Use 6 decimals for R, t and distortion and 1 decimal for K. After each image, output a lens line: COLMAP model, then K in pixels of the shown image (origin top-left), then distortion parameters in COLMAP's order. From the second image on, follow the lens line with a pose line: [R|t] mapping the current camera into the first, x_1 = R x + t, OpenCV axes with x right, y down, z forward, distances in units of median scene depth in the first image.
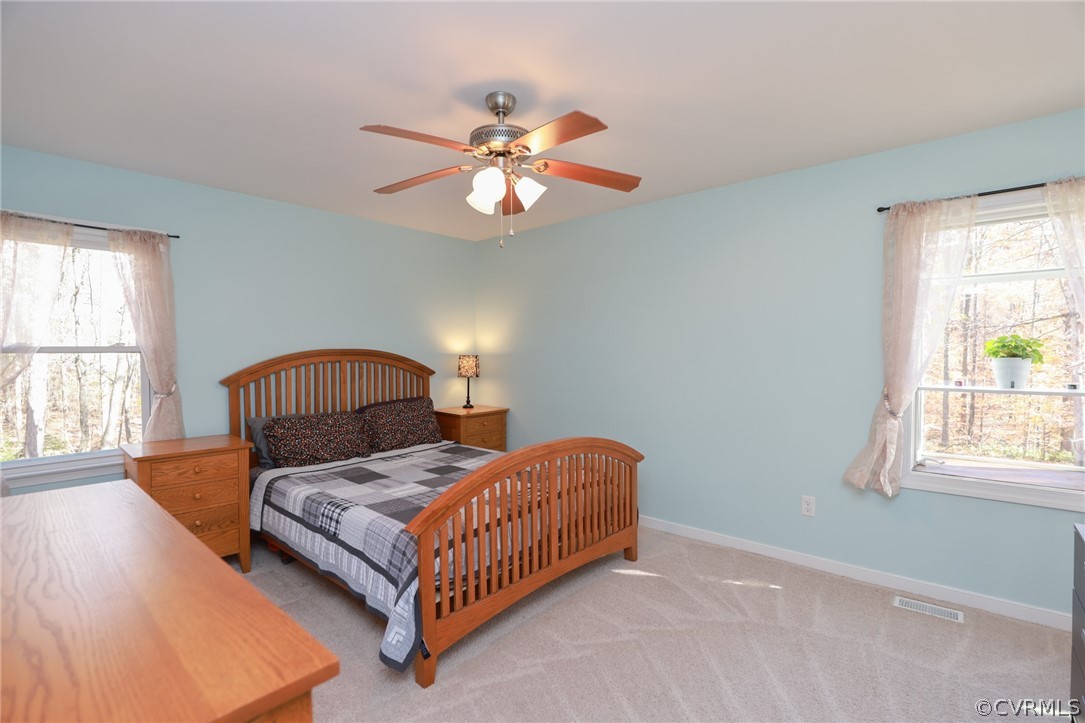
lens RADIAL K [[497.5, 0, 546.1], [0, 497.5, 362.7], [0, 0, 1]] dist [-0.000475, -0.000006]
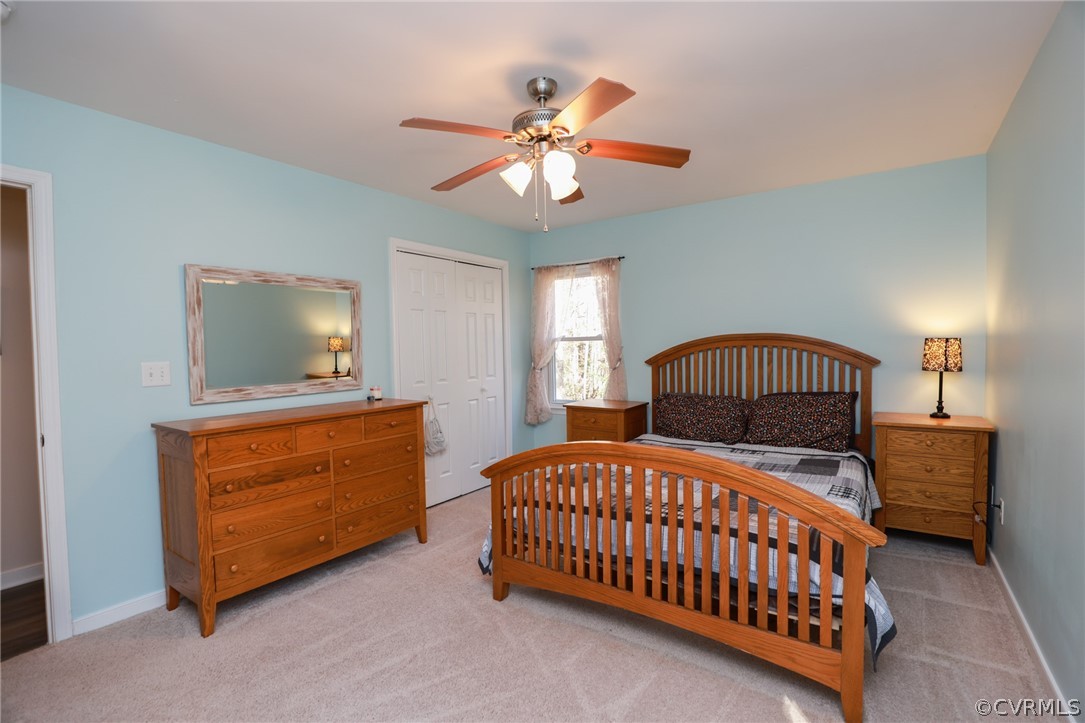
lens RADIAL K [[497.5, 0, 546.1], [0, 497.5, 362.7], [0, 0, 1]] dist [-0.000475, -0.000006]
pose [[0.134451, 0.030240, -0.990459, 0.657571], [-0.008645, 0.999532, 0.029344, 0.005897], [0.990882, 0.004617, 0.134650, 0.618251]]
